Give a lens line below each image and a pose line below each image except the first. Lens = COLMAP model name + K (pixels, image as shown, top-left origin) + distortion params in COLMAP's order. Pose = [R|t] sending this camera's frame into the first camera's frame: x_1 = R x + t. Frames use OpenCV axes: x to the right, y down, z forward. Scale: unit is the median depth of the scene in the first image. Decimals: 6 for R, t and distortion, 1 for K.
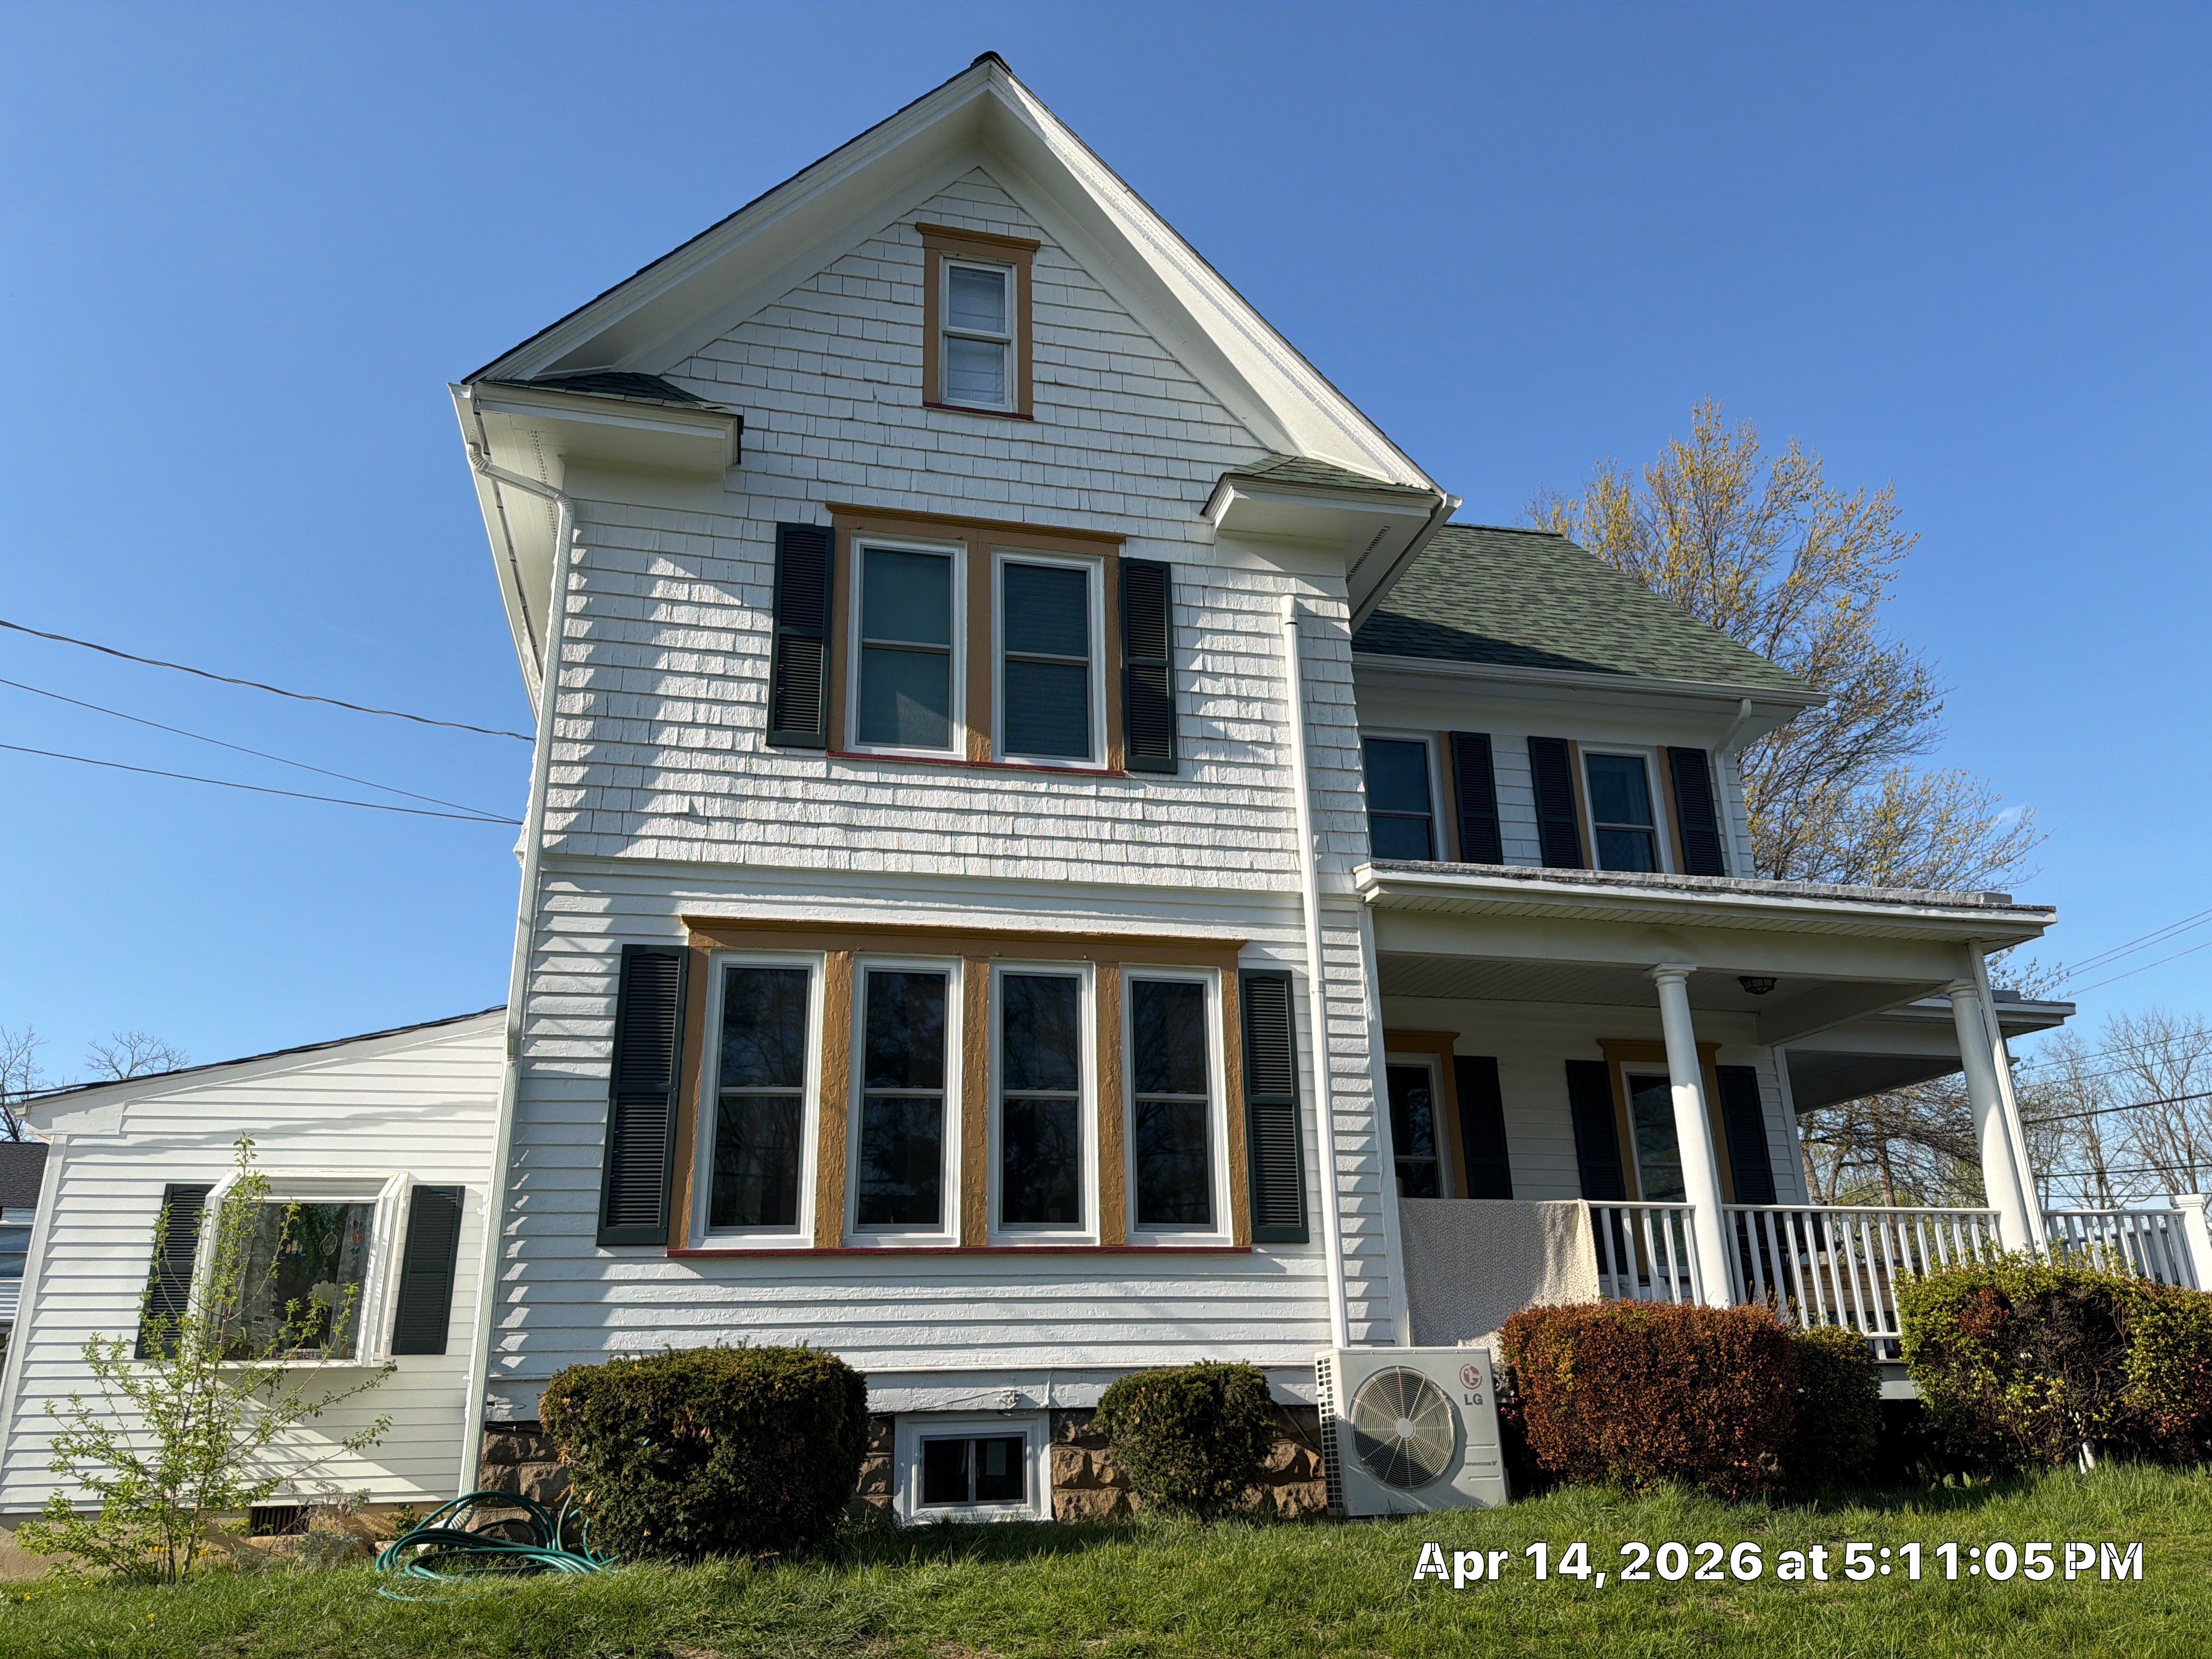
lens RADIAL K [[1573.8, 0, 1107.7], [0, 1573.8, 821.3], [0, 0, 1]] dist [0.056378, -0.090752]
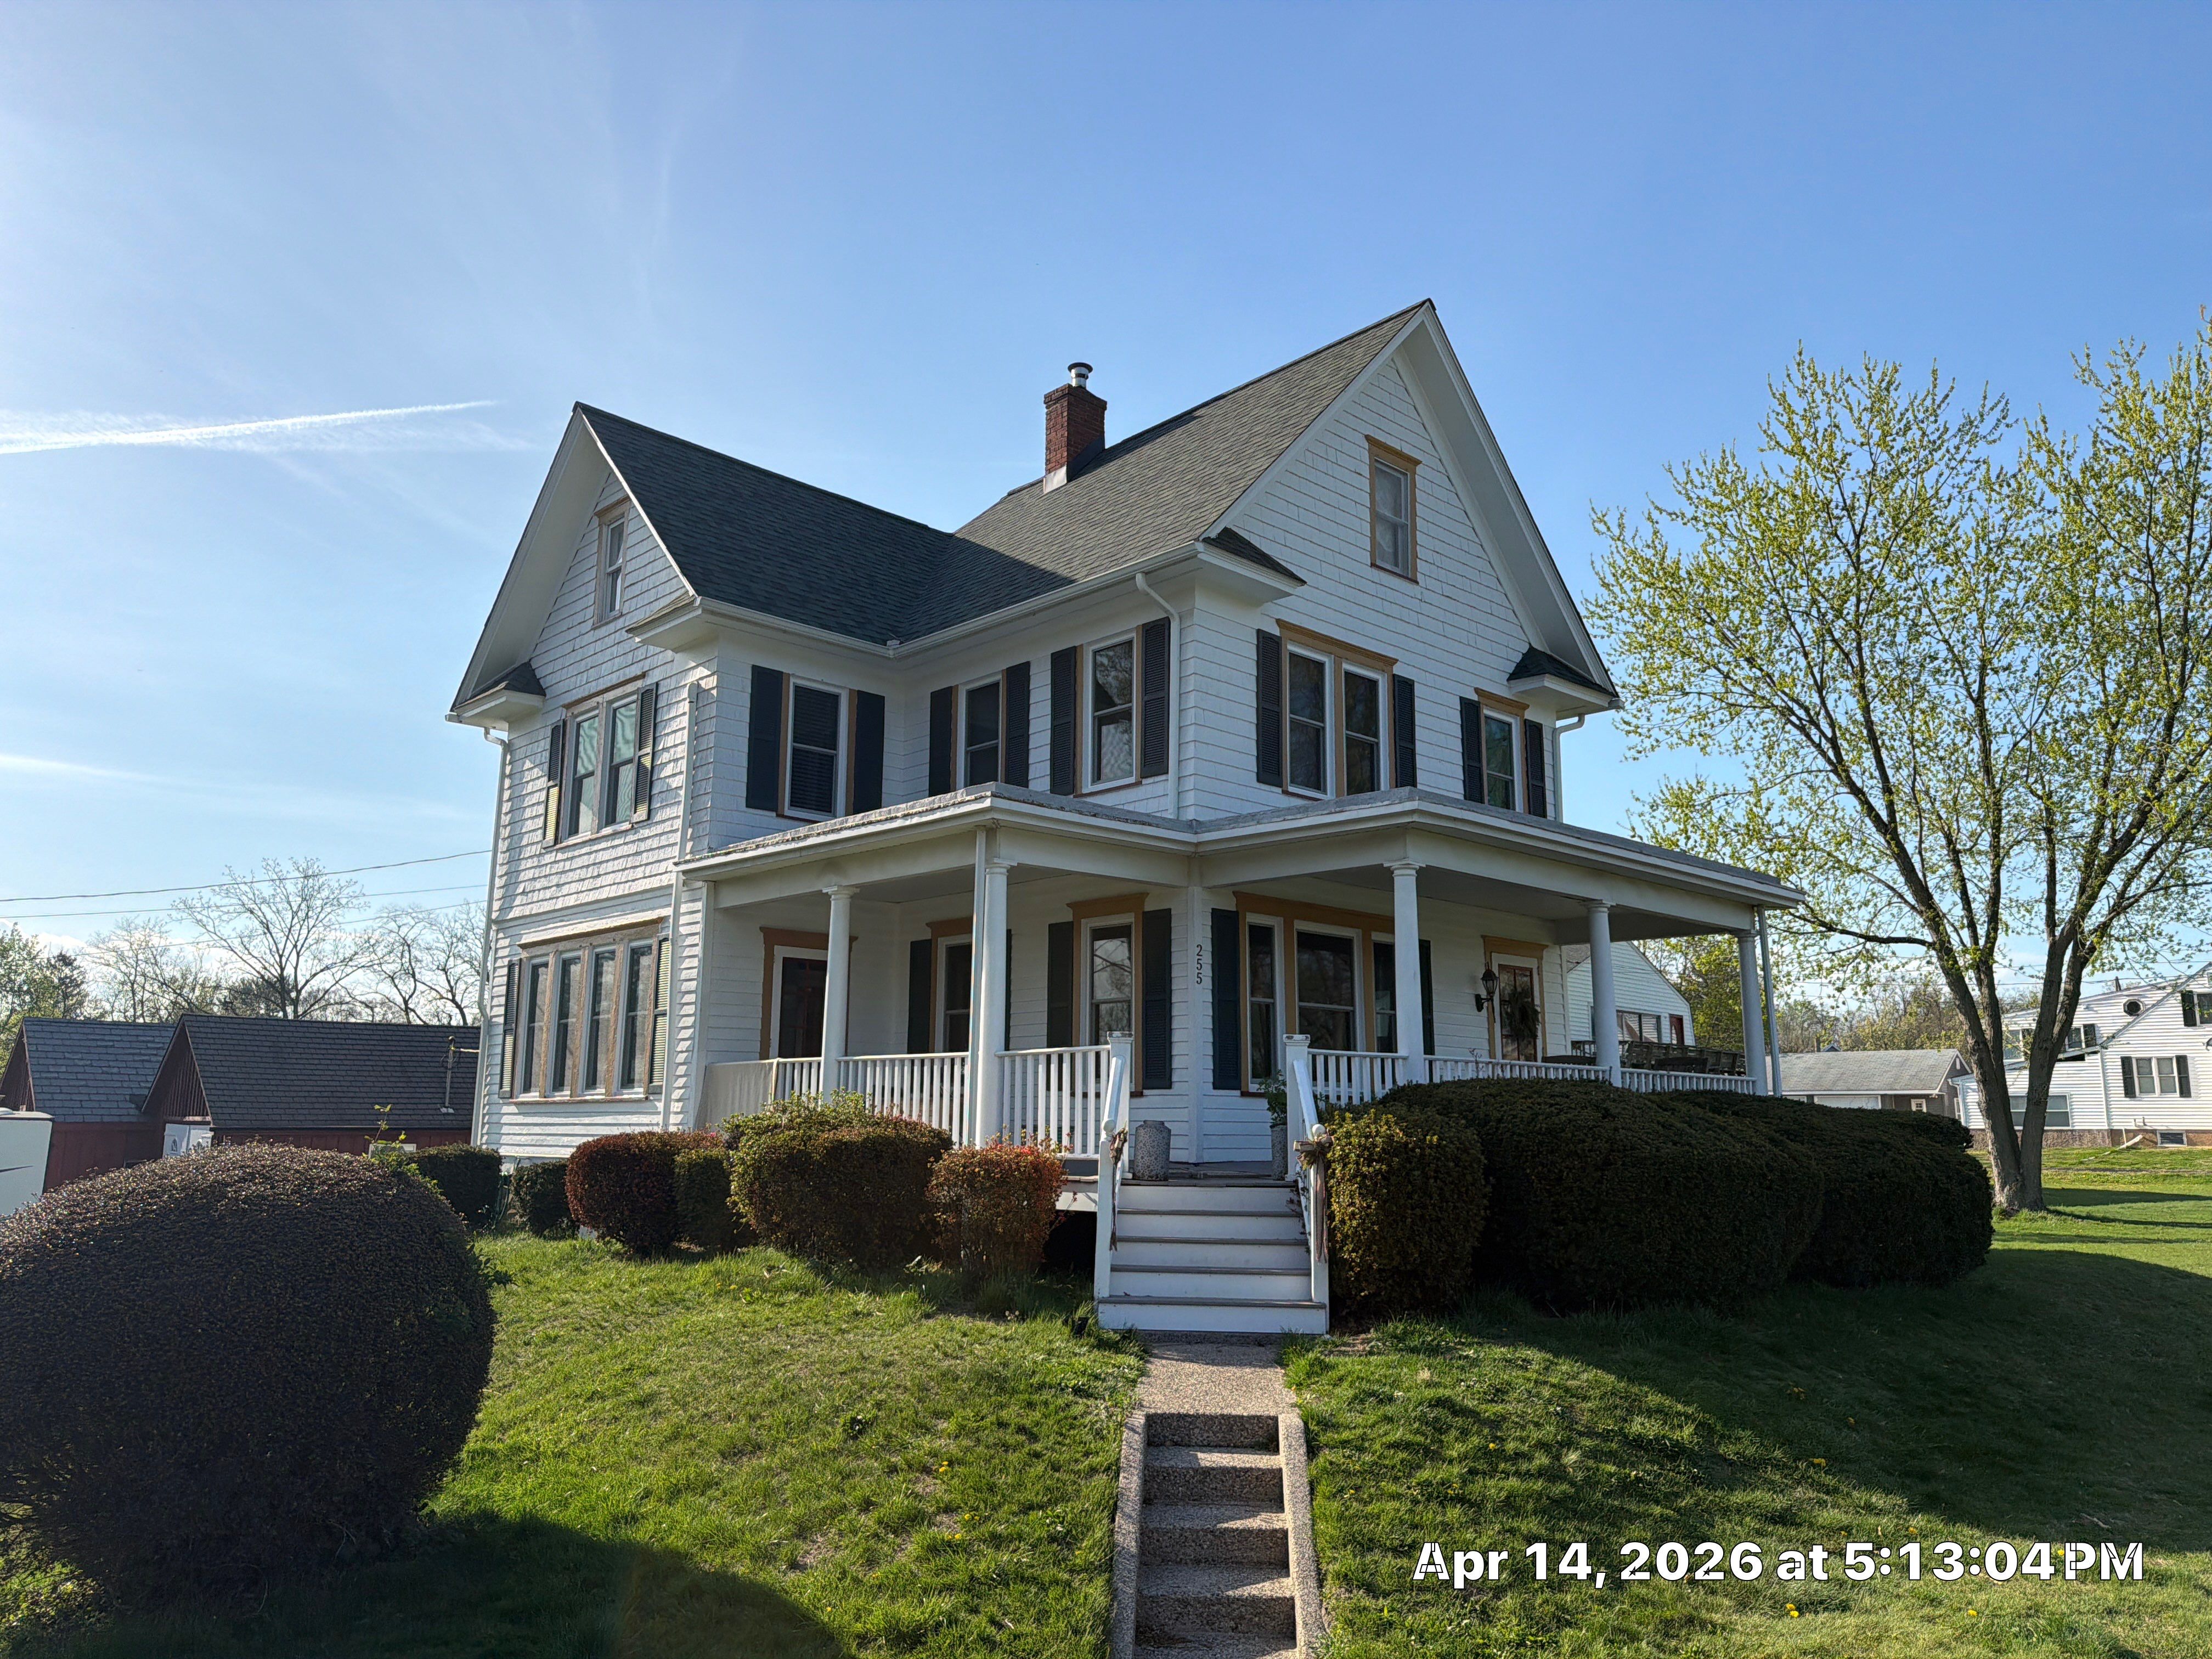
lens RADIAL K [[1573.8, 0, 1126.8], [0, 1573.8, 829.8], [0, 0, 1]] dist [0.056378, -0.090752]
pose [[0.507324, -0.134272, -0.851231, 1.846086], [0.279698, 0.959967, 0.015272, 0.102832], [0.815102, -0.245835, 0.524570, 0.562162]]
